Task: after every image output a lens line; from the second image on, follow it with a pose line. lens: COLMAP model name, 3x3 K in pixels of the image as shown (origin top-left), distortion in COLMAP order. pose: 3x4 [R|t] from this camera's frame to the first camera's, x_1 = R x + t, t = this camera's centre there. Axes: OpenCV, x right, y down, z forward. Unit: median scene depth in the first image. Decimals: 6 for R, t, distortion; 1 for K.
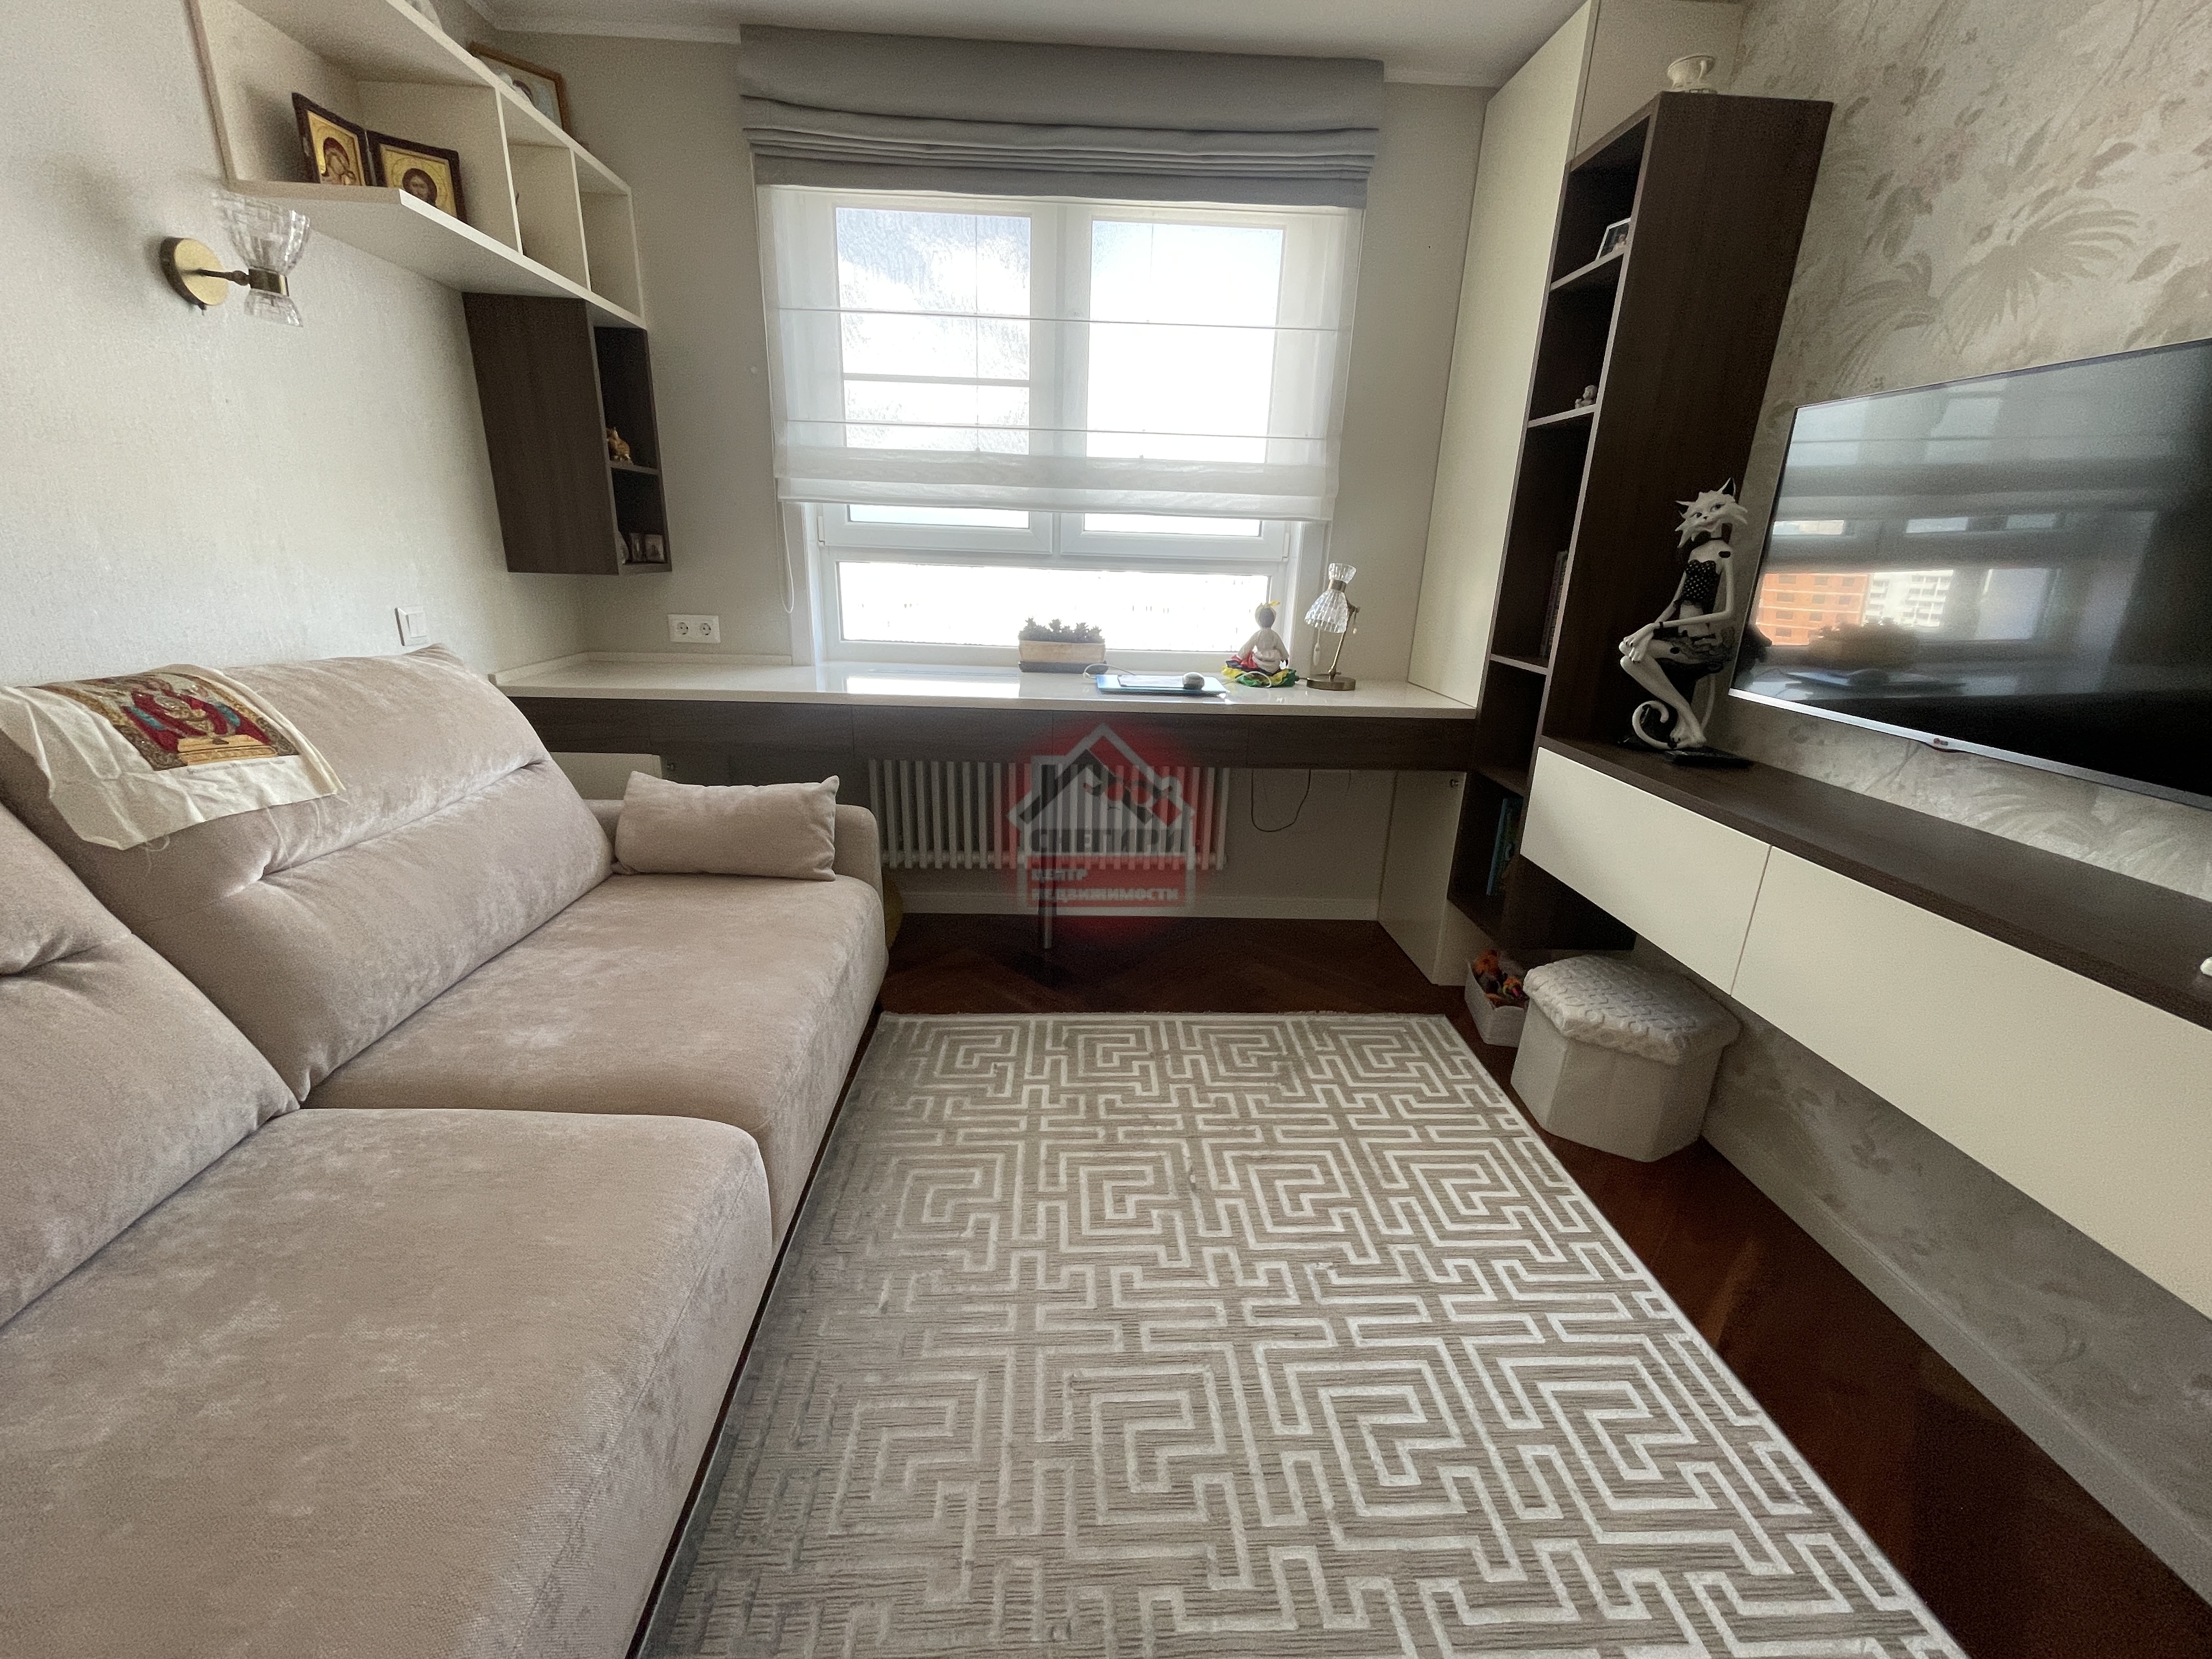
lens RADIAL K [[893.9, 0, 1102.7], [0, 893.9, 834.6], [0, 0, 1]] dist [0.010889, -0.004493]
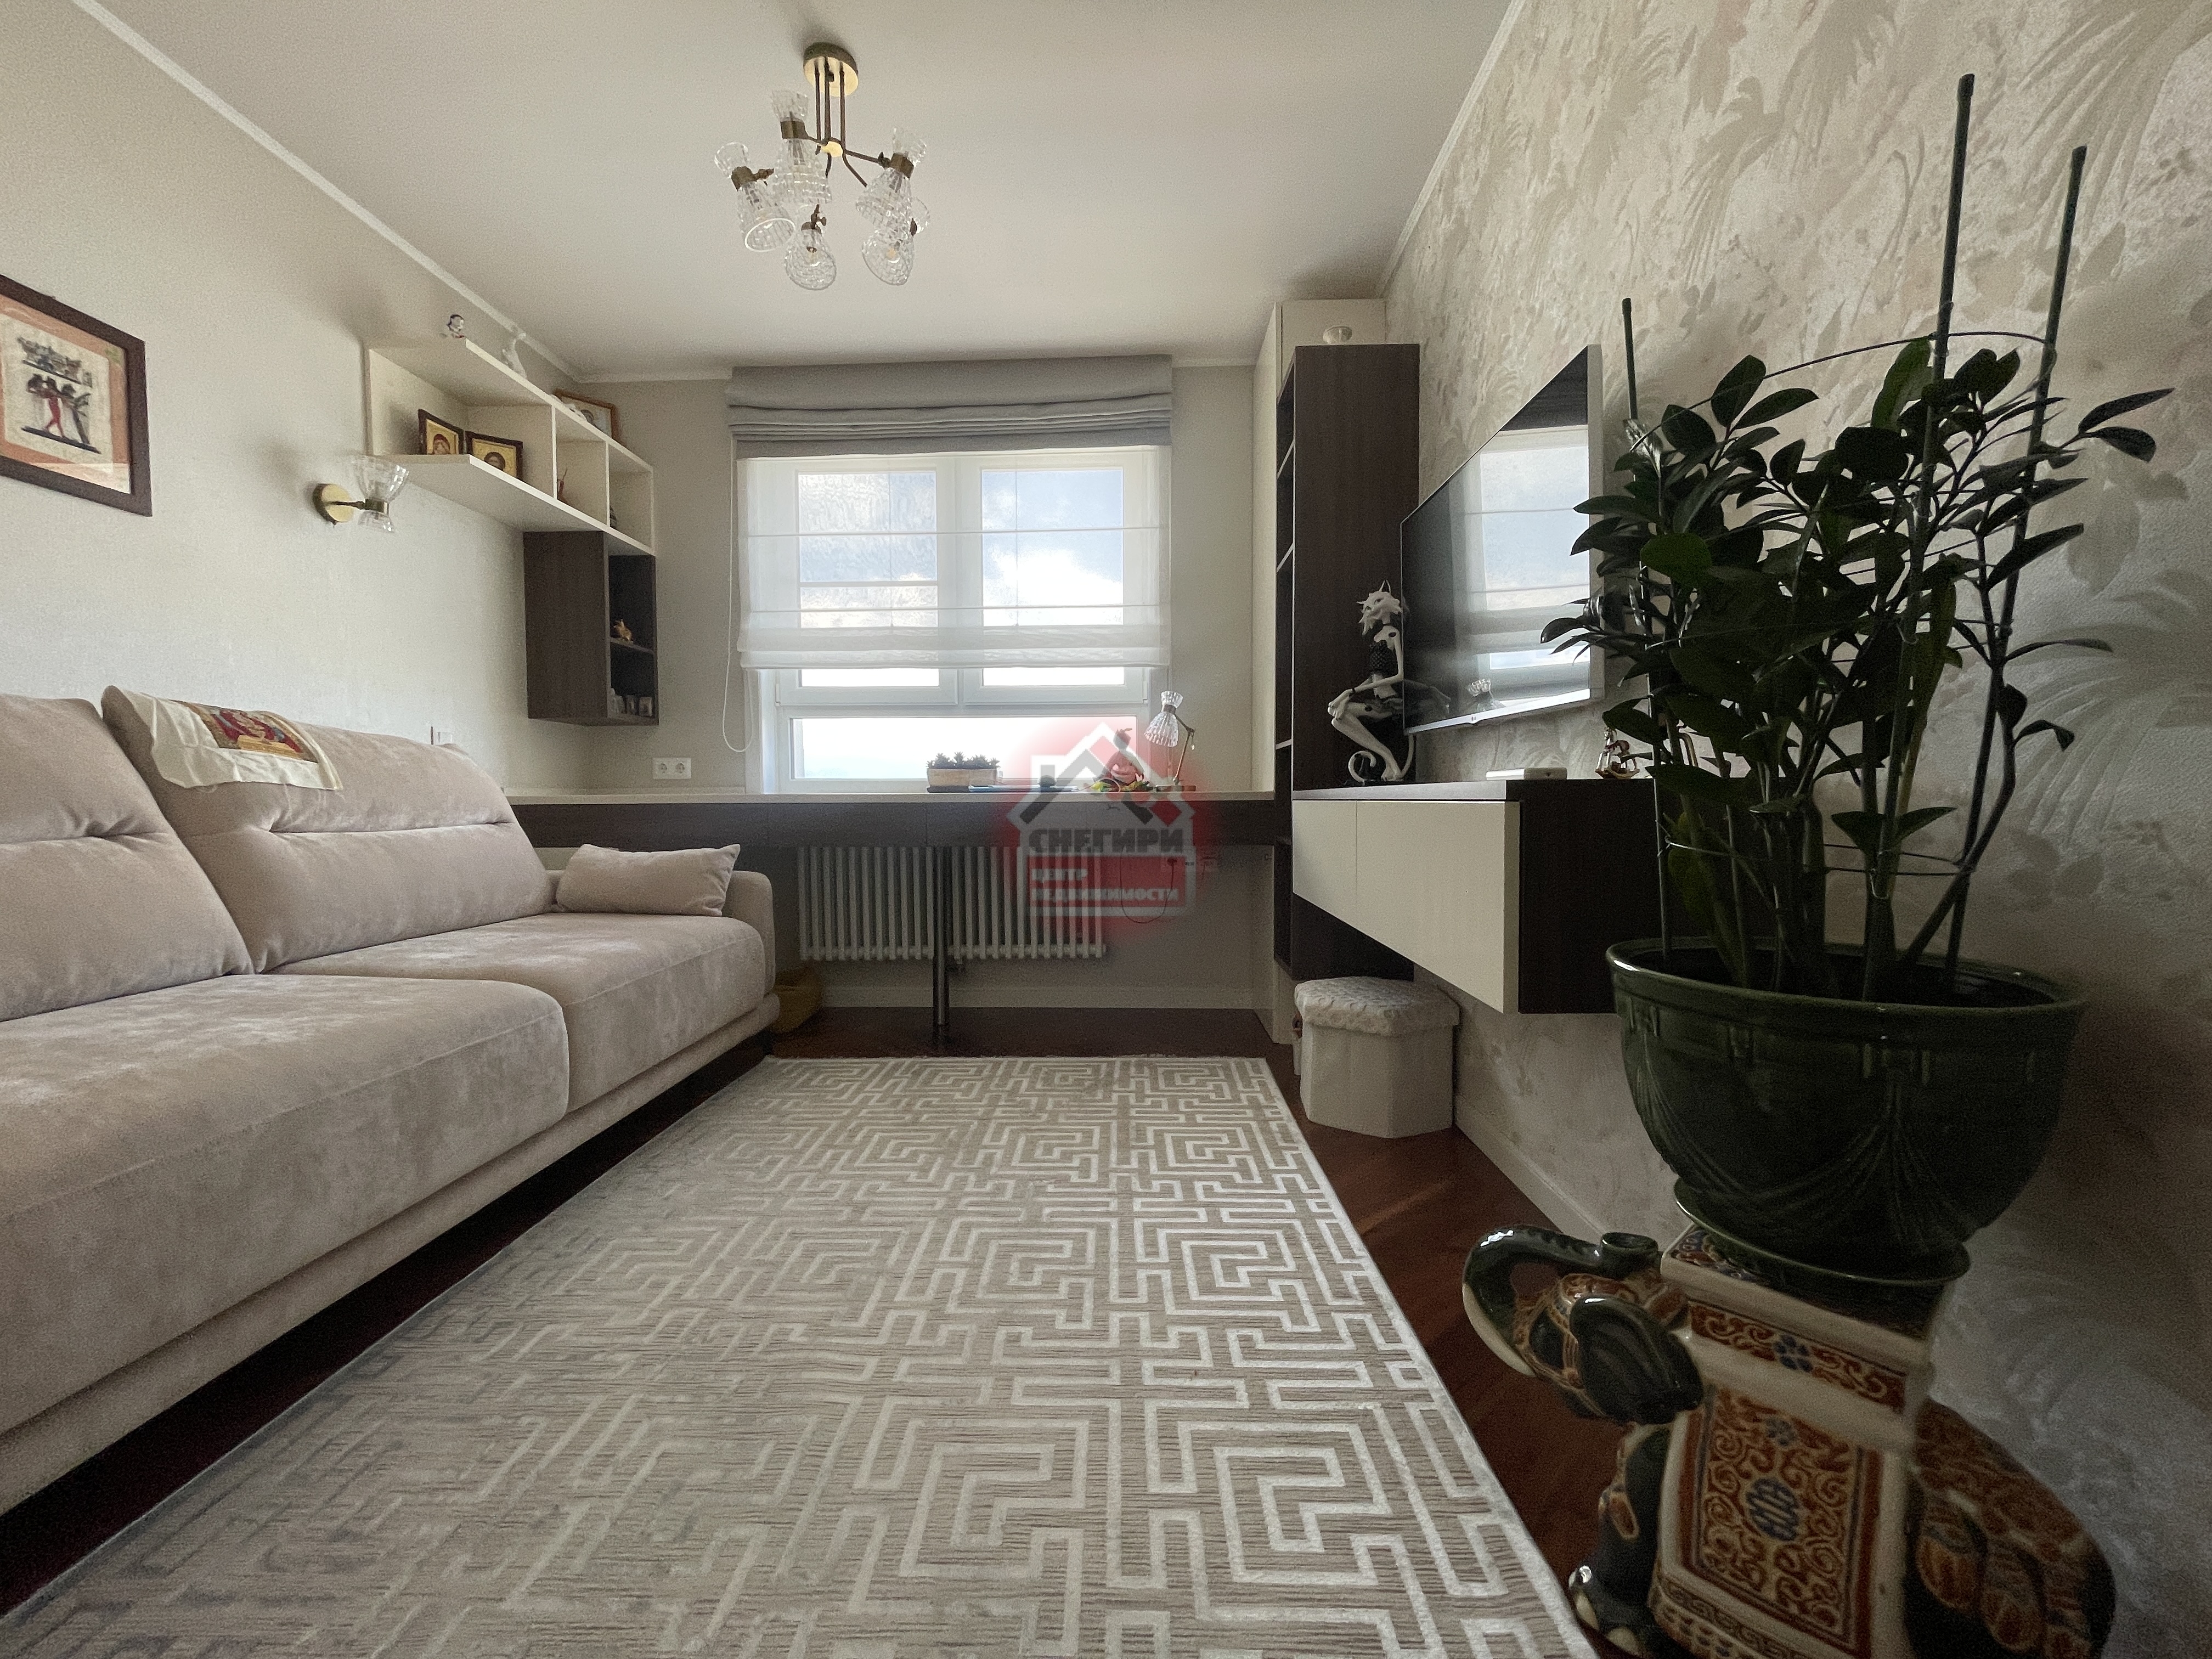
lens RADIAL K [[893.7, 0, 1095.4], [0, 893.7, 831.7], [0, 0, 1]] dist [0.003858, 0.000187]
pose [[0.996128, -0.033254, -0.081384, 0.350218], [0.009980, 0.962493, -0.271123, 0.299101], [0.087348, 0.269261, 0.959098, -0.195639]]
